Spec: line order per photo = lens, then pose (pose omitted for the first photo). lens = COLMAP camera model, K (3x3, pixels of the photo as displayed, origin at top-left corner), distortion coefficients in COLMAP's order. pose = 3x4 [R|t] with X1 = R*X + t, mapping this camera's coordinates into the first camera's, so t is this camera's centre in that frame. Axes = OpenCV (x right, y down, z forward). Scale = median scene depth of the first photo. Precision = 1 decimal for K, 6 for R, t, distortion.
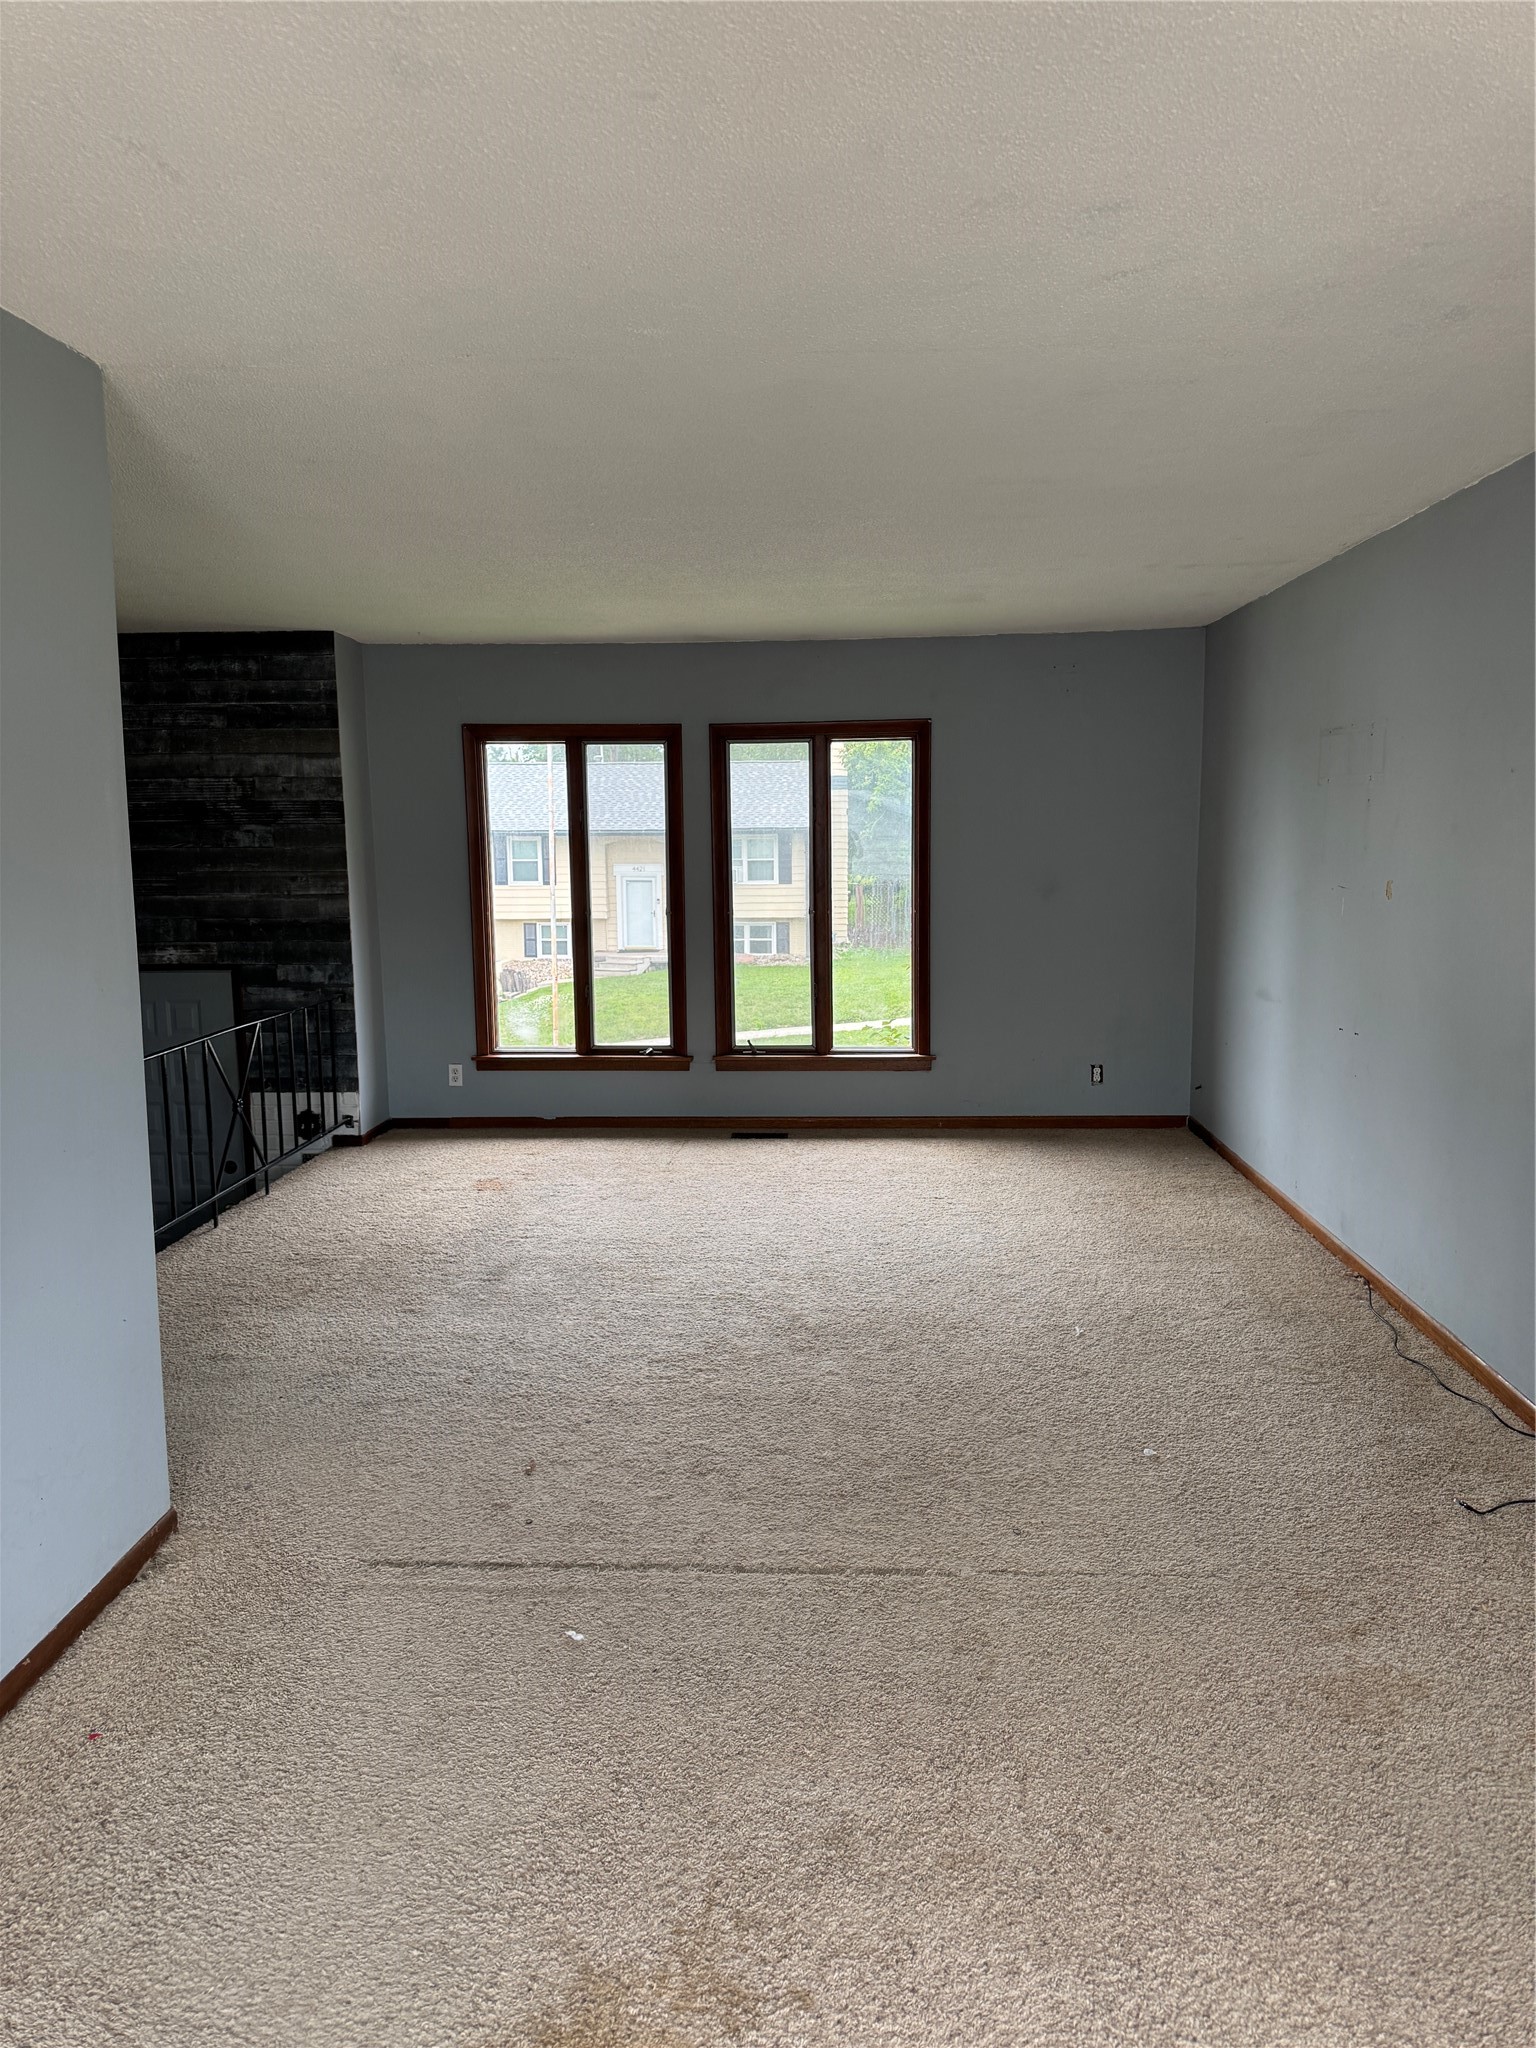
lens RADIAL K [[1441.9, 0, 772.6], [0, 1441.9, 1039.6], [0, 0, 1]] dist [0.198898, -0.443009]
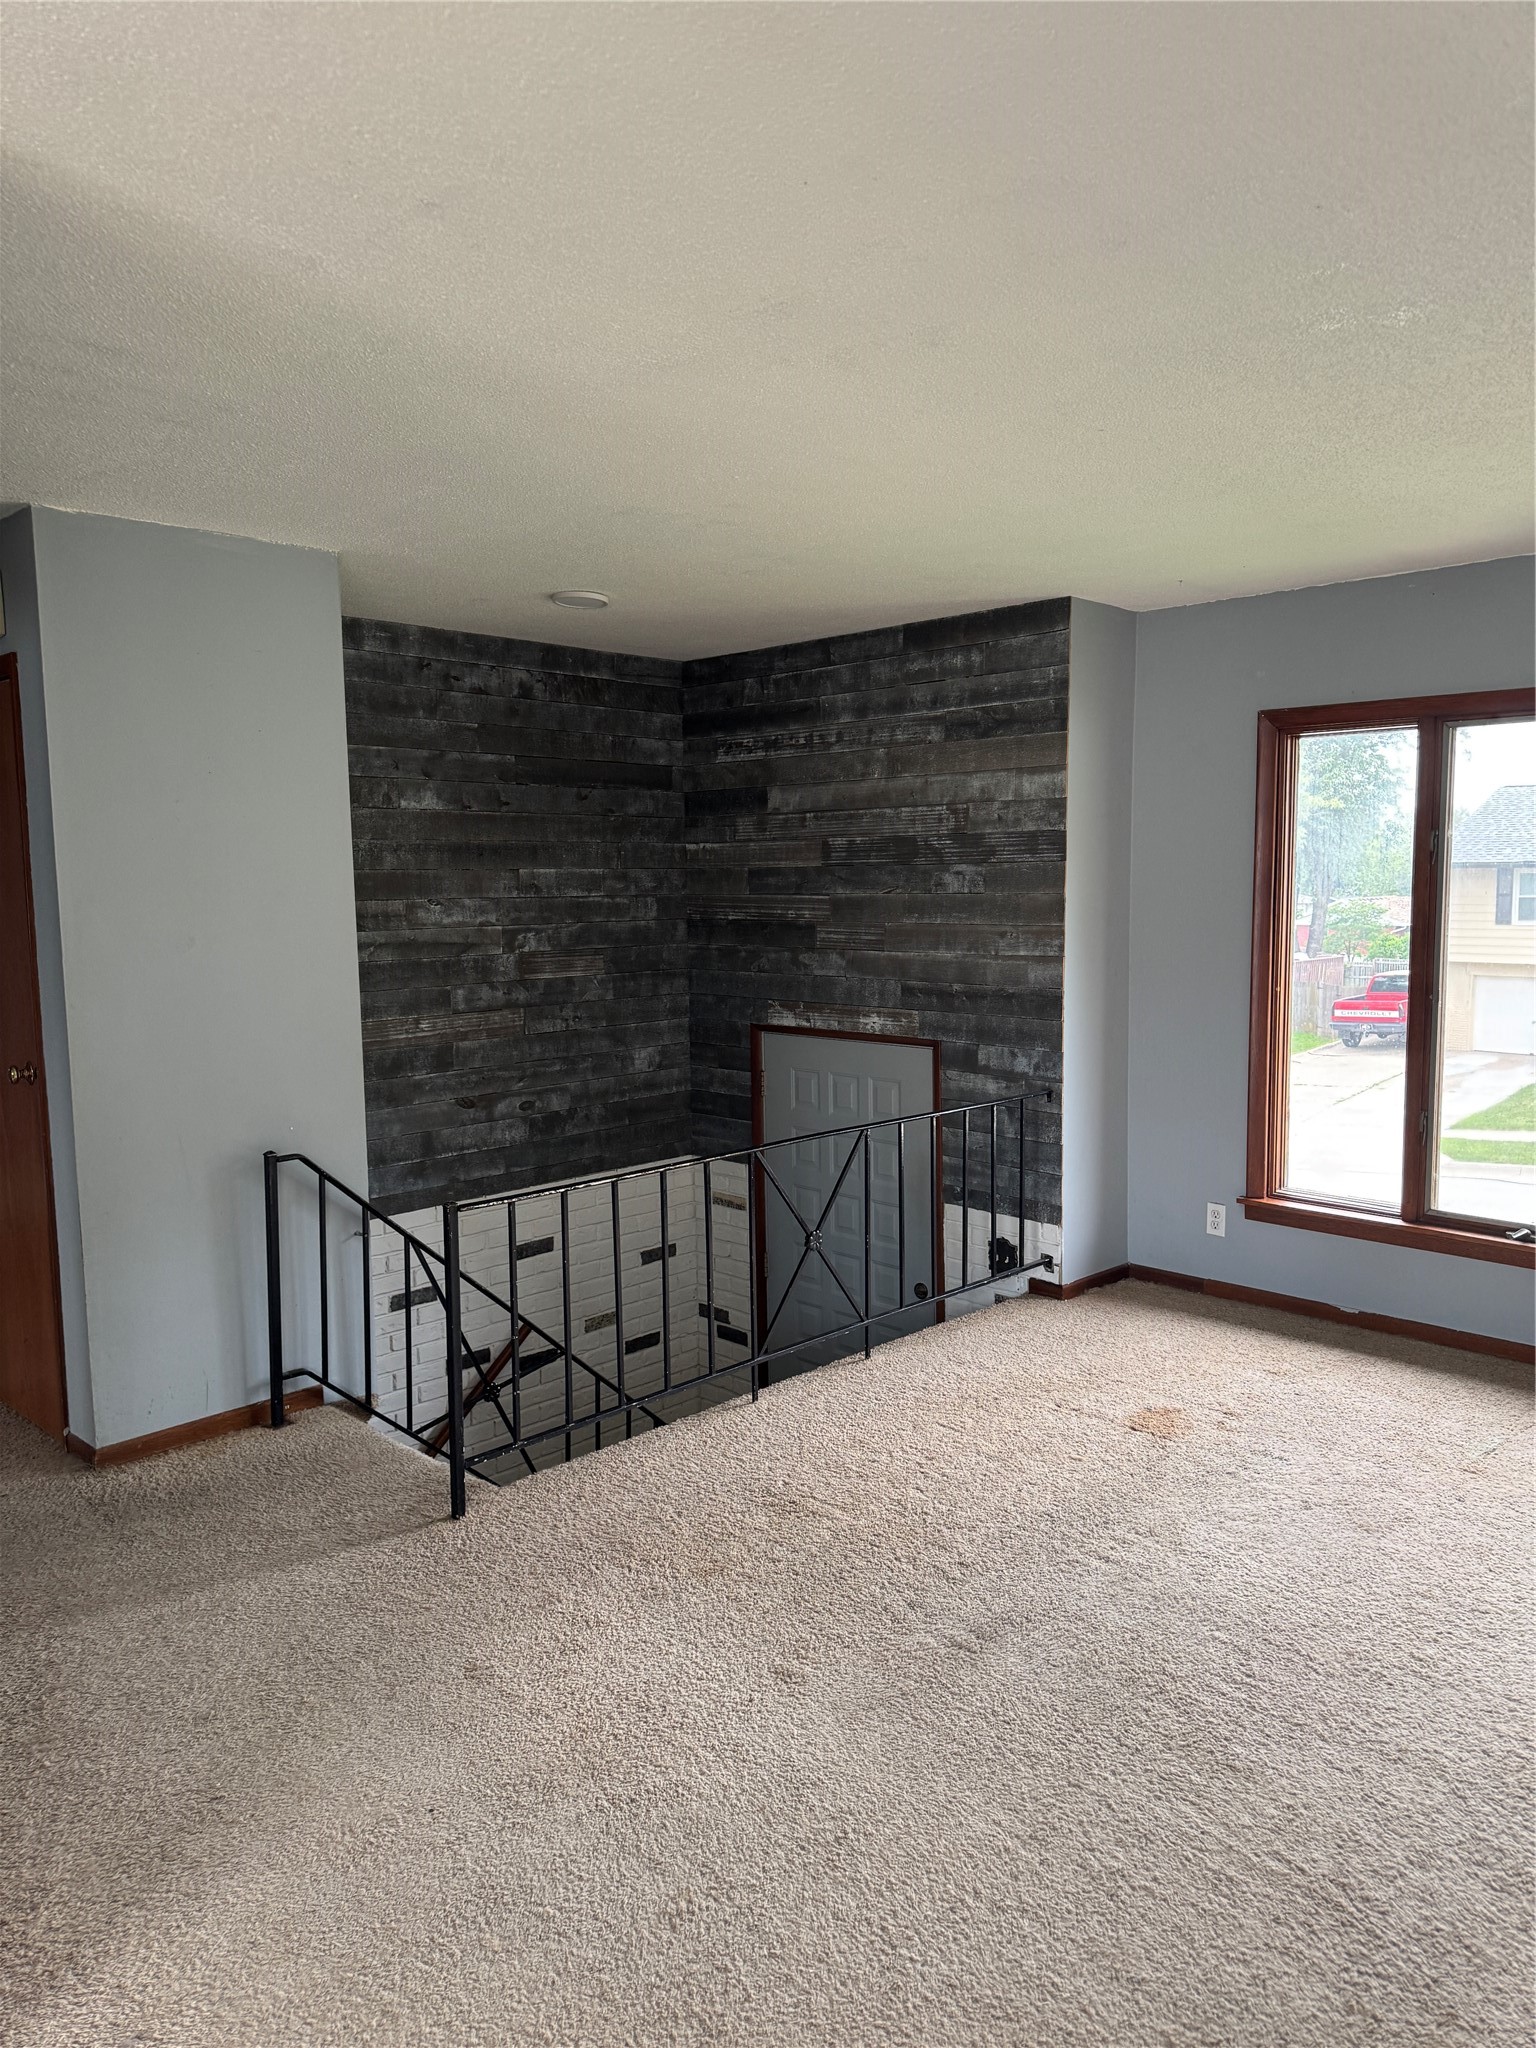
lens RADIAL K [[1441.9, 0, 772.6], [0, 1441.9, 1039.6], [0, 0, 1]] dist [0.198898, -0.443009]
pose [[0.735817, 0.079115, -0.672543, 0.095114], [-0.093392, 0.995517, 0.014930, -0.055434], [0.670709, 0.051824, 0.739908, 0.366074]]
